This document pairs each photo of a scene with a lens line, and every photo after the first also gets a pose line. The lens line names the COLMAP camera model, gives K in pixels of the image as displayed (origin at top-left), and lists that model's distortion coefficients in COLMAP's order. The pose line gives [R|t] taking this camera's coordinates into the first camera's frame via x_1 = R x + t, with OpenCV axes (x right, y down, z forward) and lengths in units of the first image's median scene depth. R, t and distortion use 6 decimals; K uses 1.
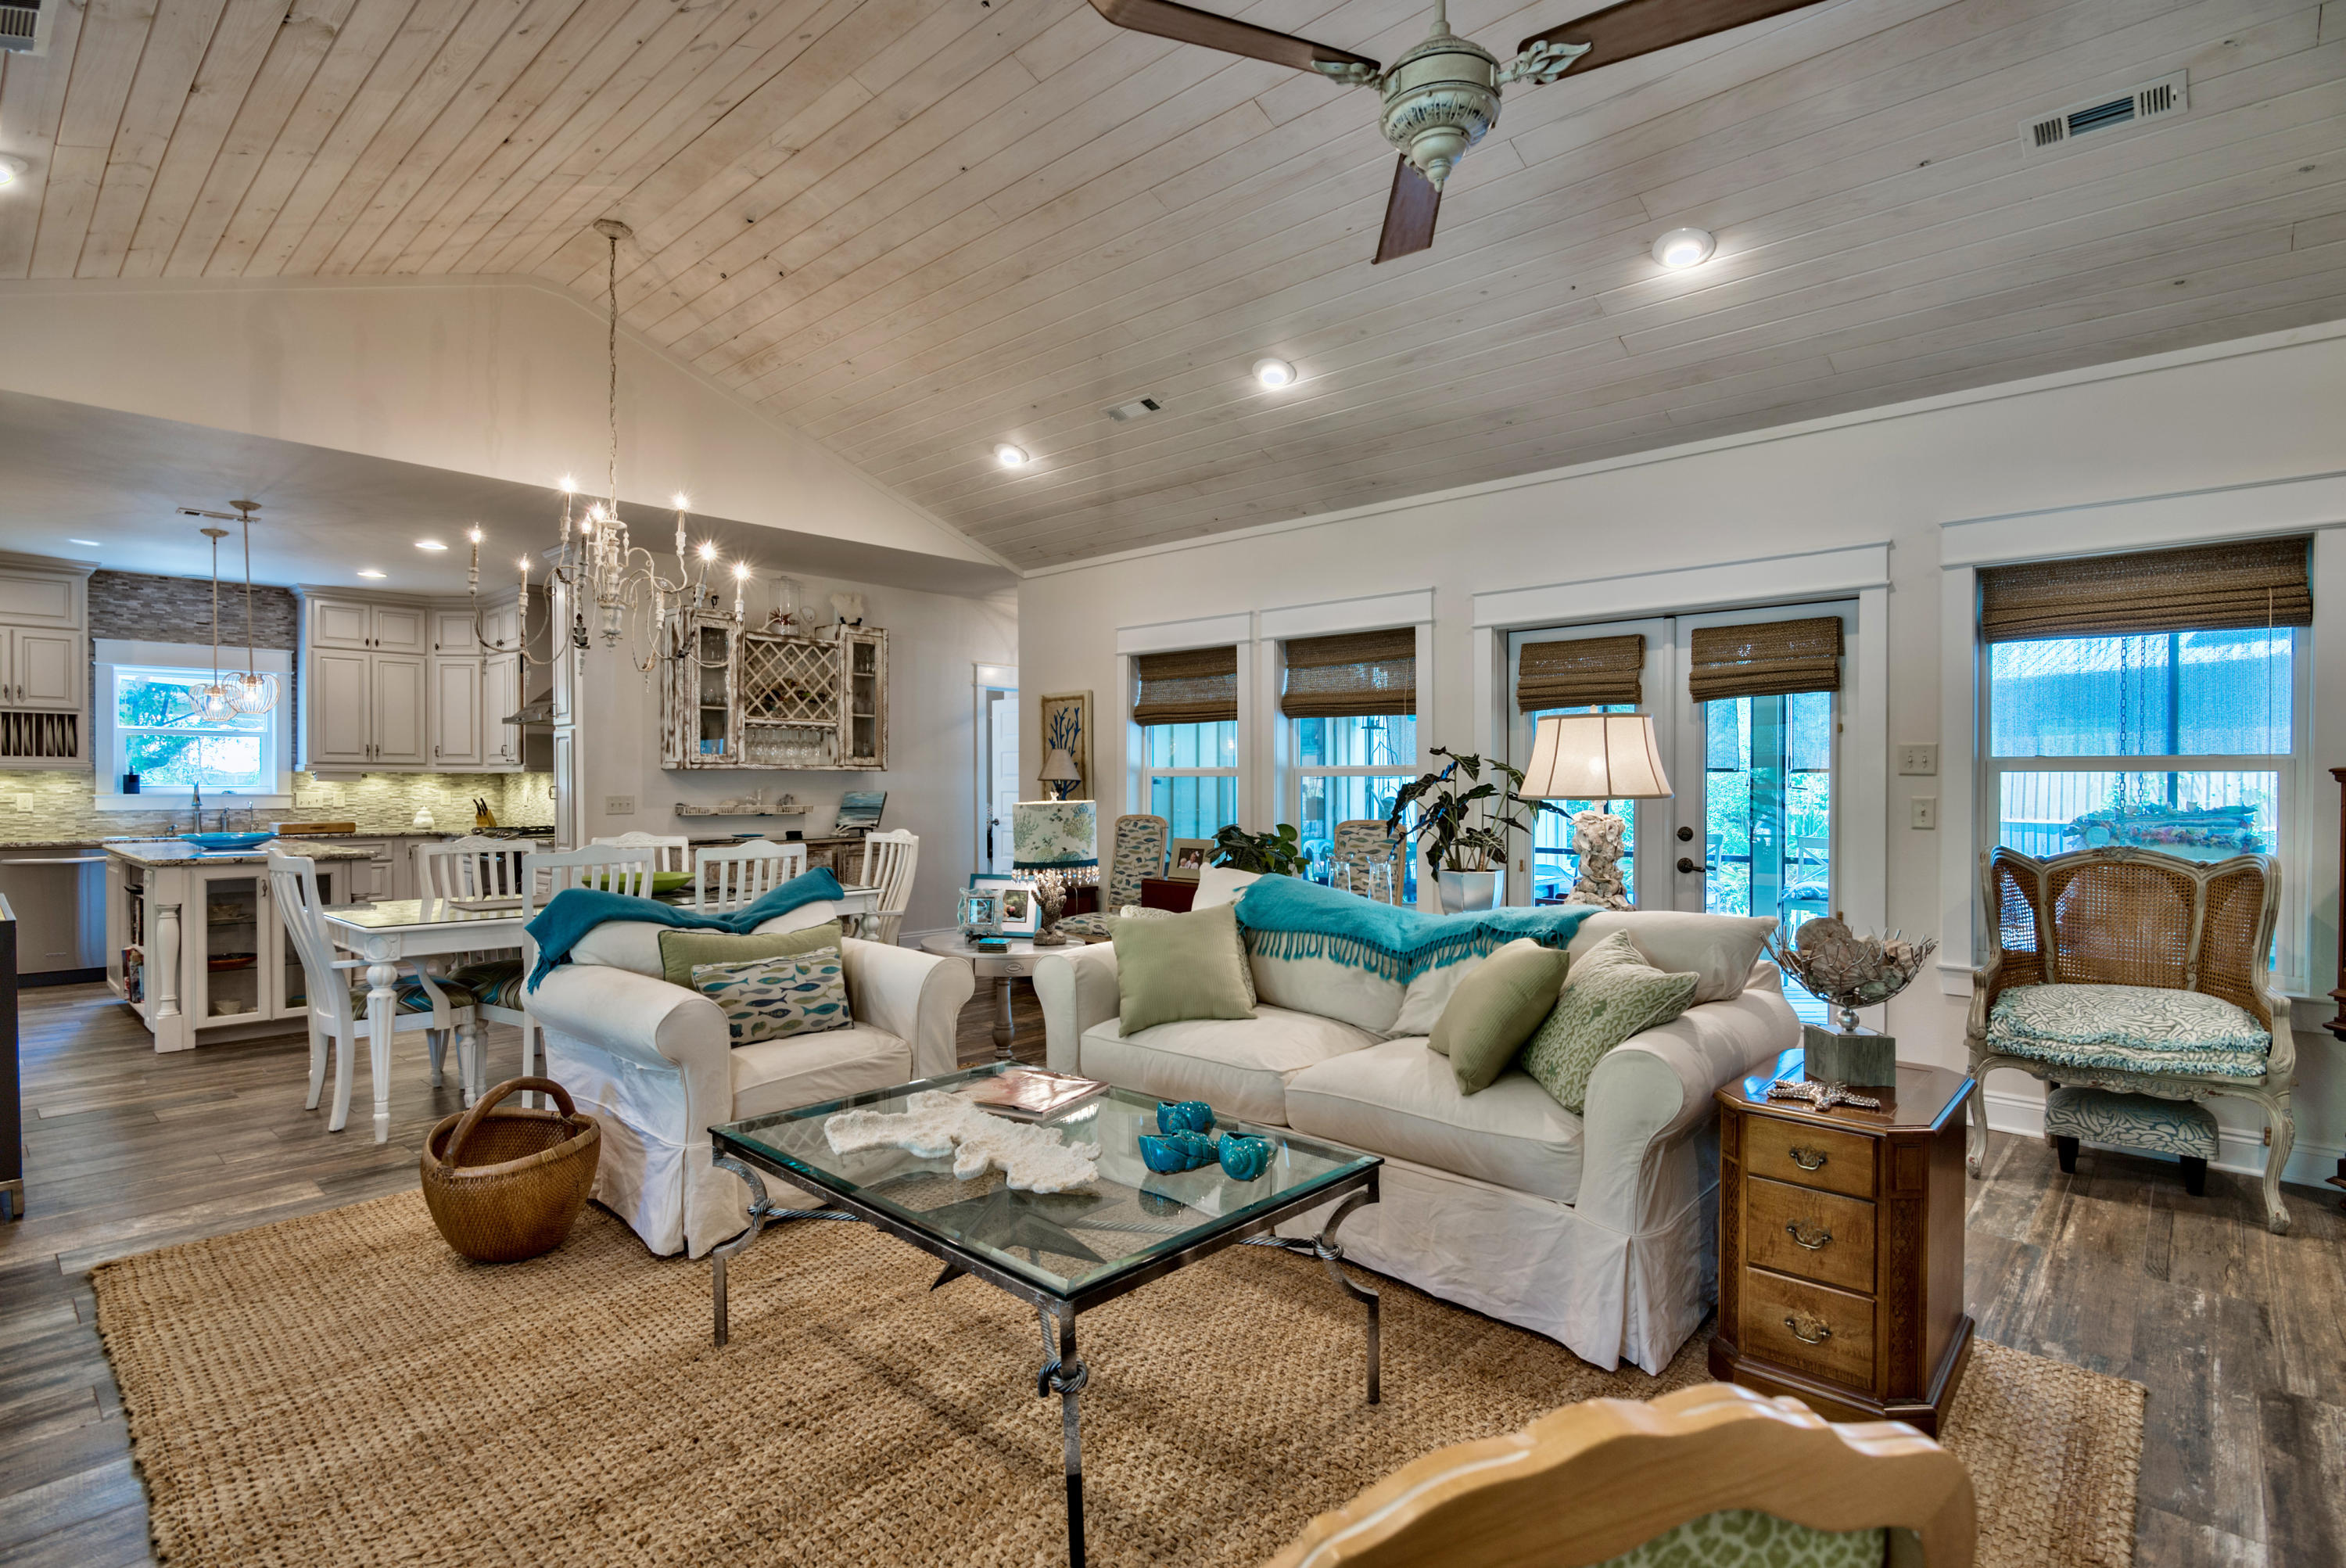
lens RADIAL K [[1153.9, 0, 1182.1], [0, 1153.9, 786.4], [0, 0, 1]] dist [-0.003969, -0.000580]
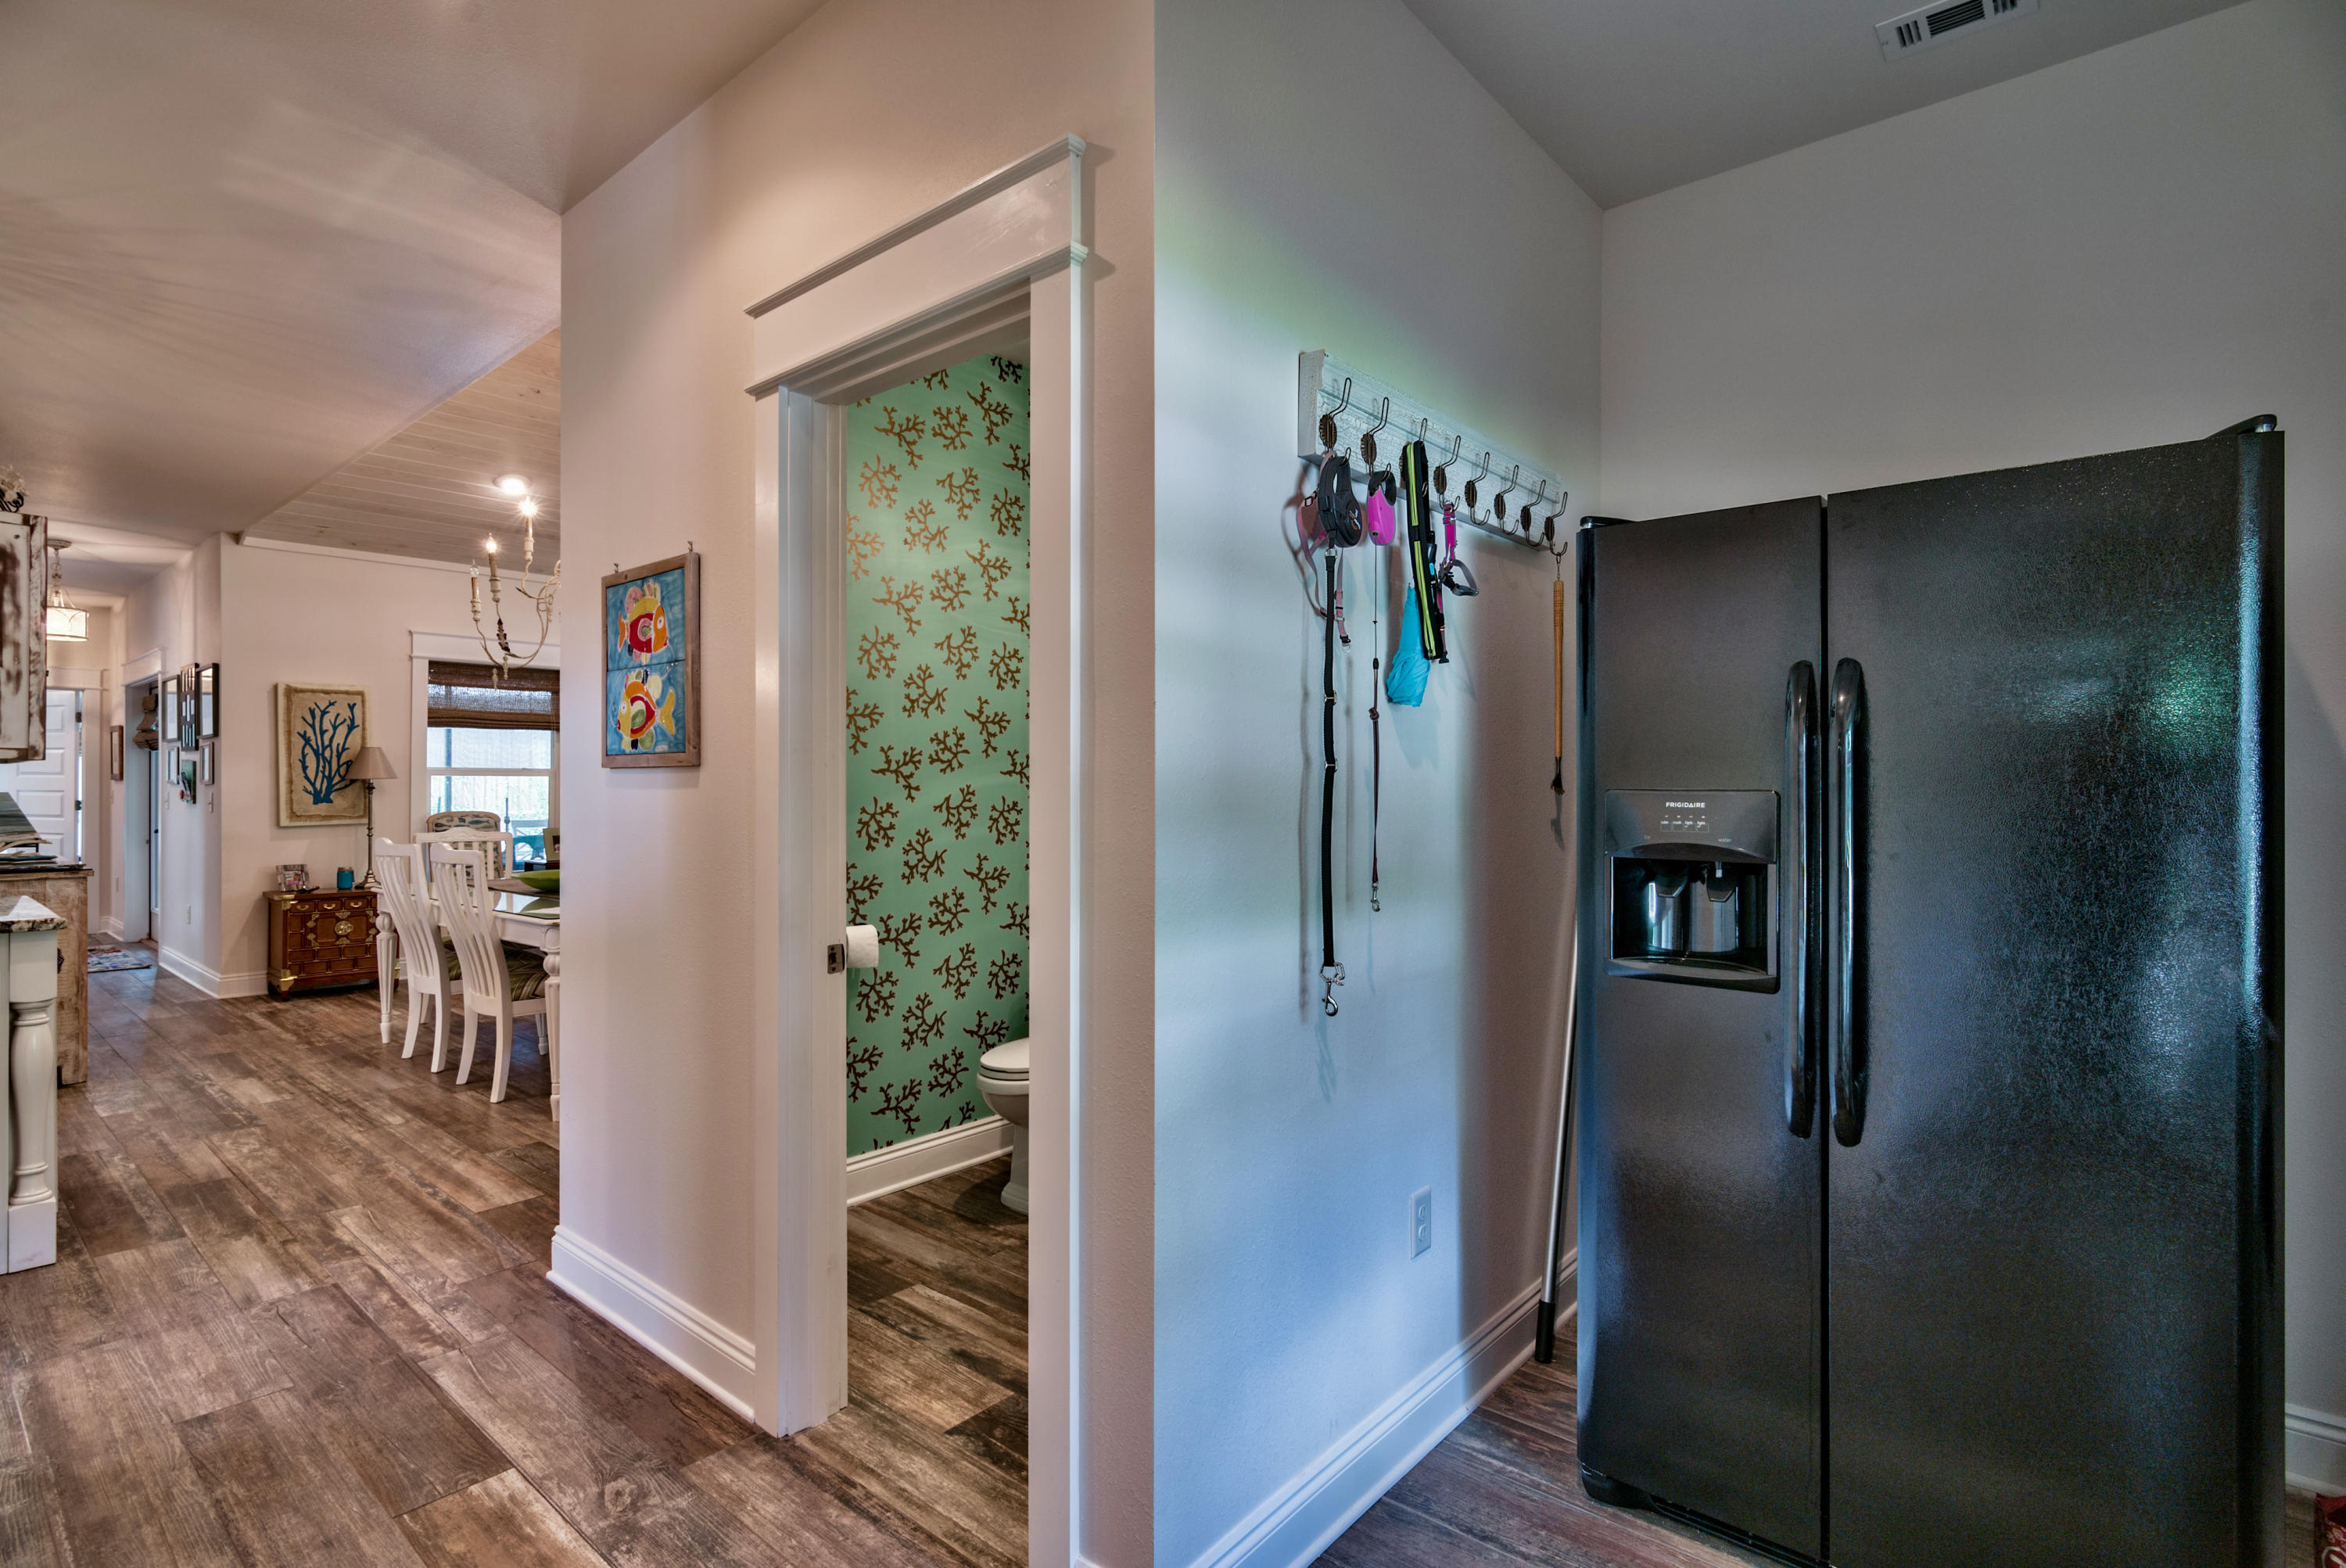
lens RADIAL K [[1153.9, 0, 1152.3], [0, 1153.9, 783.8], [0, 0, 1]] dist [-0.003969, -0.000580]
pose [[-0.012501, 0.000168, 0.999922, -1.011149], [-0.002060, 0.999998, -0.000194, -0.002064], [-0.999920, -0.002062, -0.012501, 0.327537]]
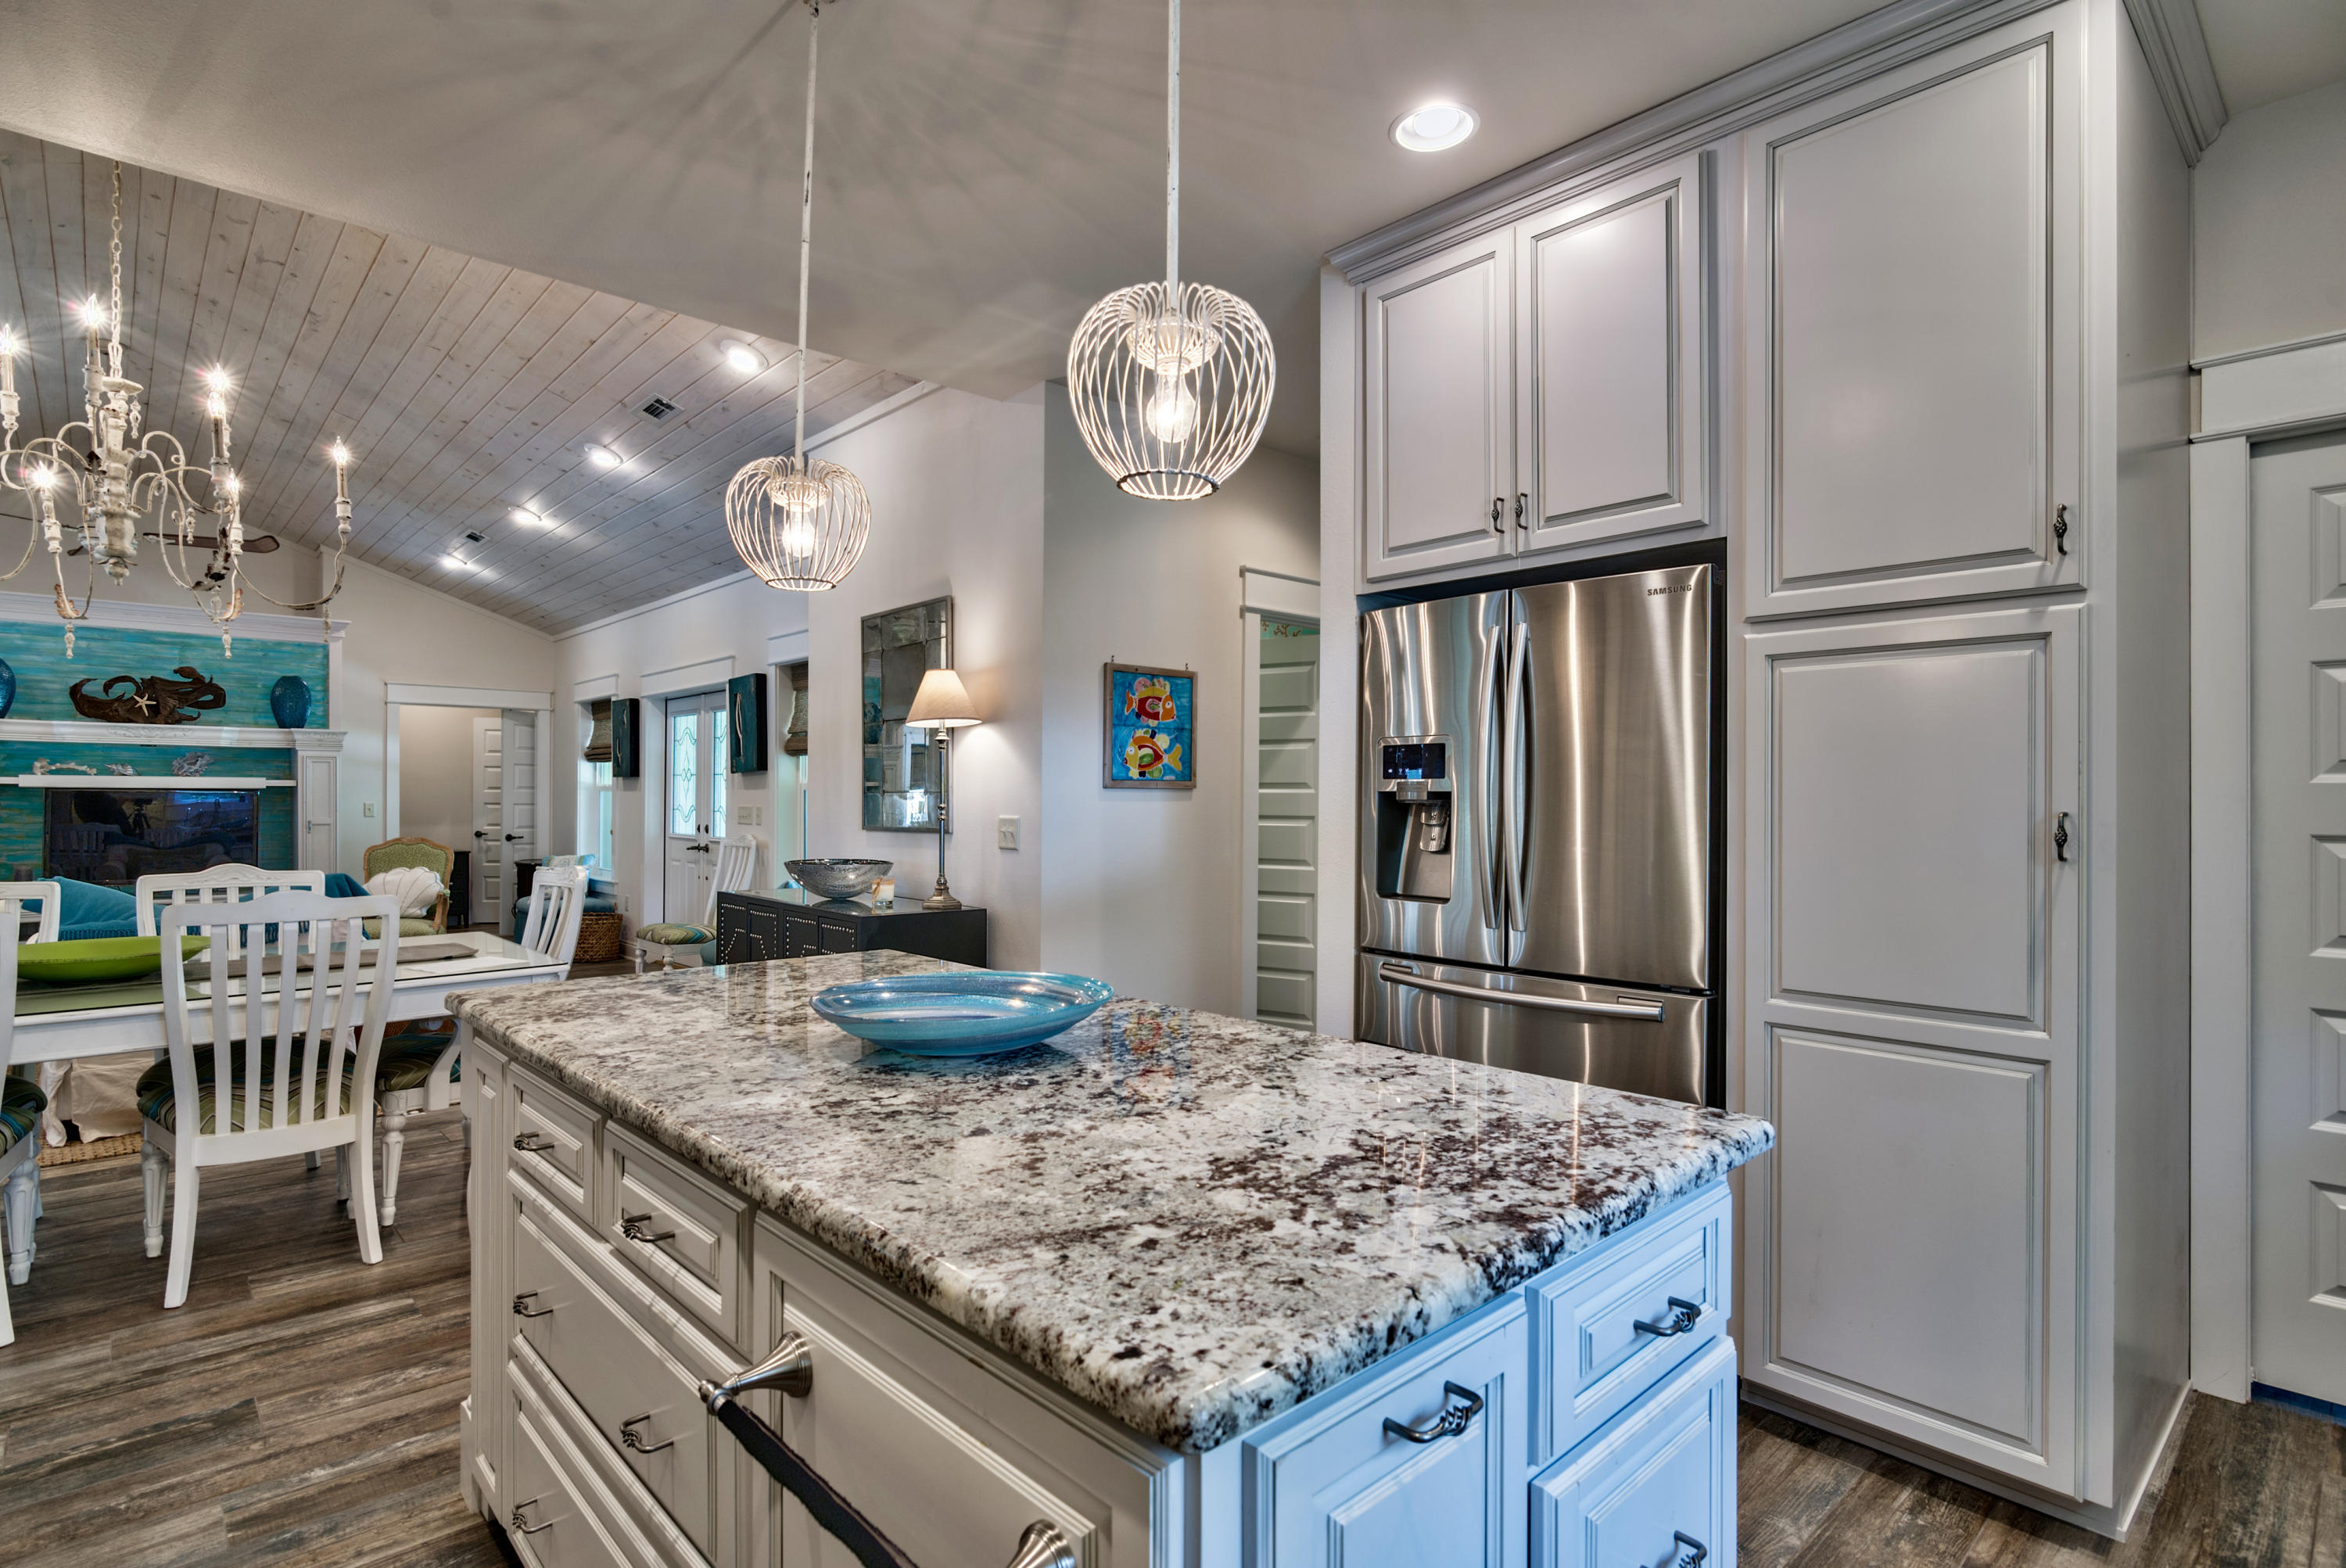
lens RADIAL K [[1153.9, 0, 1169.4], [0, 1153.9, 795.1], [0, 0, 1]] dist [-0.003969, -0.000580]
pose [[-0.995897, -0.005341, 0.090341, -0.731303], [-0.005657, 0.999979, -0.003250, -0.001616], [-0.090321, -0.003748, -0.995906, 1.031320]]
